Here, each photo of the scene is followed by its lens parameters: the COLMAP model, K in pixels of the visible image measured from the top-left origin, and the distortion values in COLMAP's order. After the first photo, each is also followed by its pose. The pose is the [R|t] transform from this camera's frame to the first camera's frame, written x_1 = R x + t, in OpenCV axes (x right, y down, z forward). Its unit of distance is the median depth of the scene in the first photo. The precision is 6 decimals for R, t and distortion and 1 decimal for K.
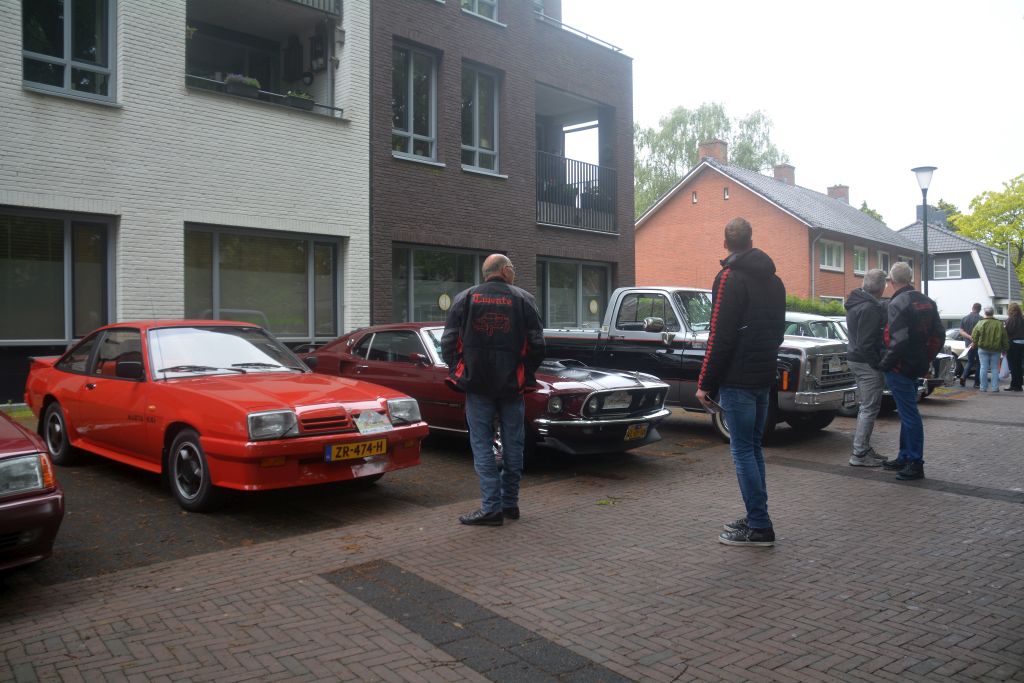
lens RADIAL K [[826.4, 0, 512.0], [0, 826.4, 341.5], [0, 0, 1]] dist [-0.152187, 0.130769]
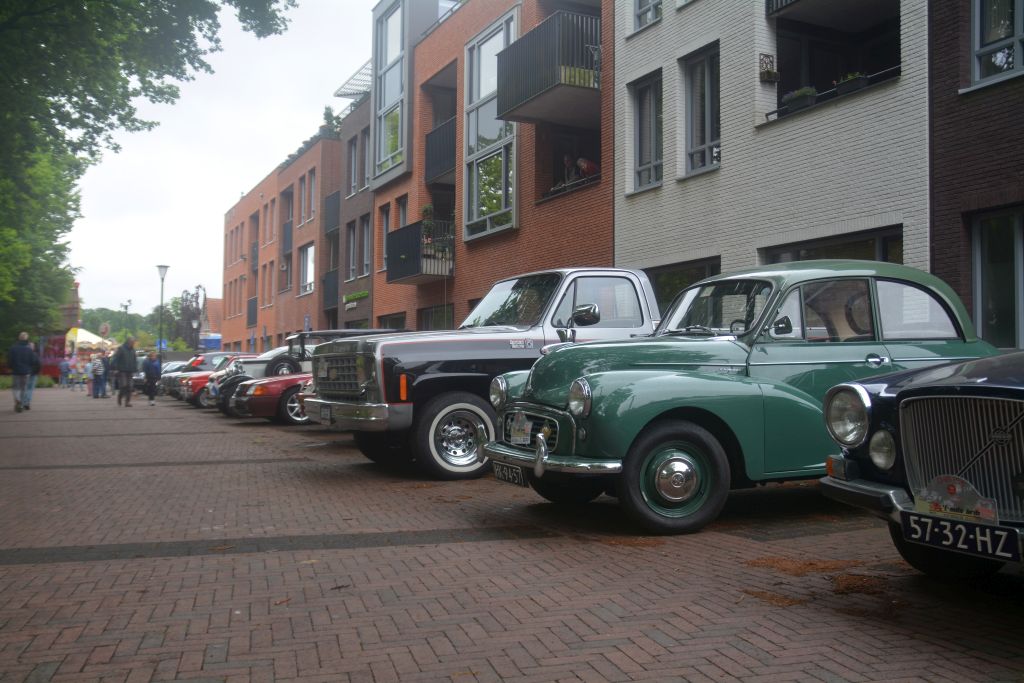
lens RADIAL K [[987.0, 0, 512.9], [0, 987.0, 349.7], [0, 0, 1]] dist [-0.091384, 0.162530]
pose [[-0.375100, -0.034494, -0.926342, 0.786890], [-0.026338, 0.999301, -0.026546, 0.027072], [0.926610, 0.014440, -0.375746, 0.985612]]
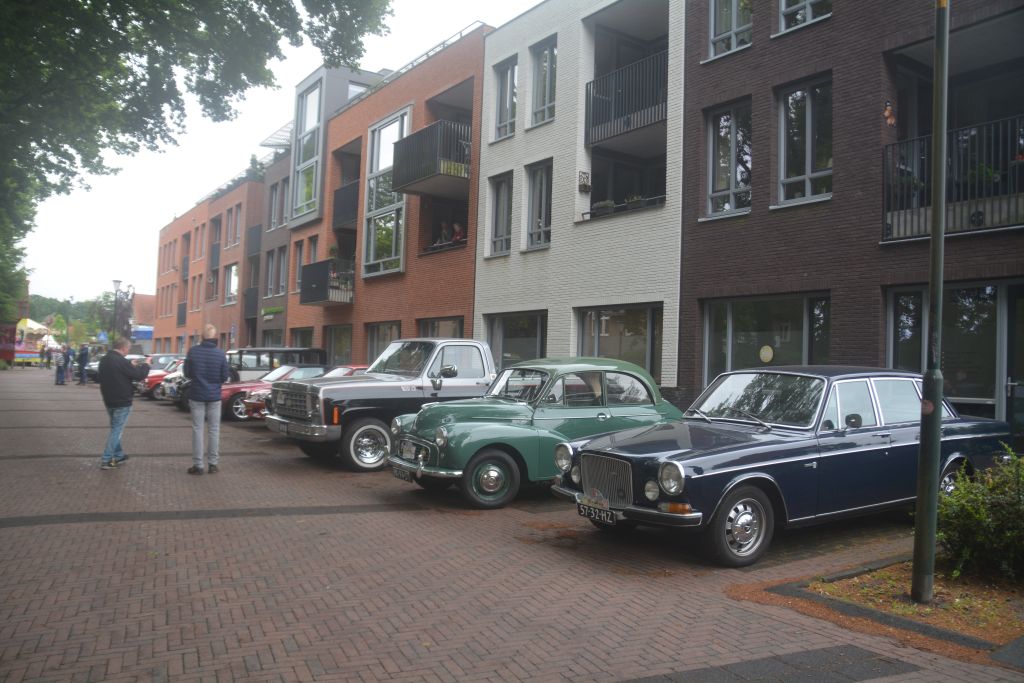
lens RADIAL K [[833.0, 0, 510.5], [0, 833.0, 348.8], [0, 0, 1]] dist [-0.144561, 0.112545]
pose [[-0.239689, -0.039728, -0.970036, 0.993103], [-0.057003, 0.998015, -0.026789, -0.013888], [0.969175, 0.048874, -0.241478, 1.055439]]
